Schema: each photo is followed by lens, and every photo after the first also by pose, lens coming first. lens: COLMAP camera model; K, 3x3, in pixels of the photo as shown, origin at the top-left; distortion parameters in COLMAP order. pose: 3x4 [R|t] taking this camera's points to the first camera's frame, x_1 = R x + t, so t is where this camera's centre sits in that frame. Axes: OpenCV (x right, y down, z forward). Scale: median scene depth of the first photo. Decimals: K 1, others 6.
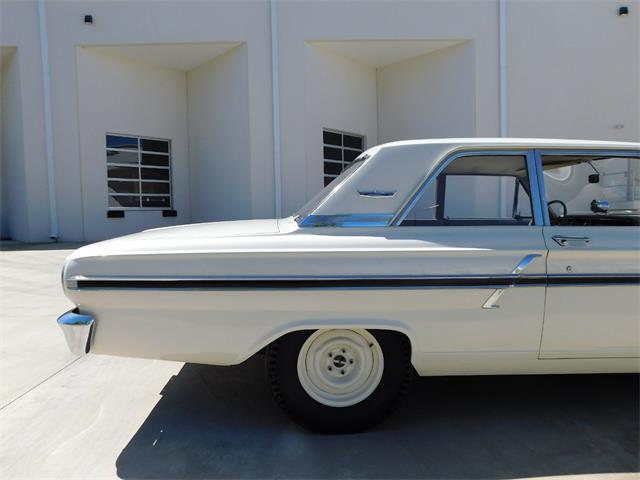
lens RADIAL K [[421.5, 0, 317.6], [0, 421.5, 236.8], [0, 0, 1]] dist [-0.065988, 0.047168]
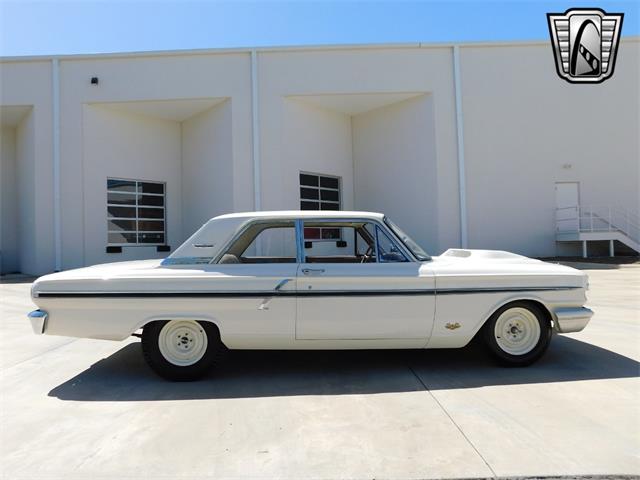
lens RADIAL K [[421.5, 0, 318.3], [0, 421.5, 236.4], [0, 0, 1]] dist [-0.065988, 0.047168]
pose [[0.999767, -0.008670, -0.019770, 0.097484], [0.007112, 0.996961, -0.077575, -0.000039], [0.020382, 0.077417, 0.996790, -0.116236]]
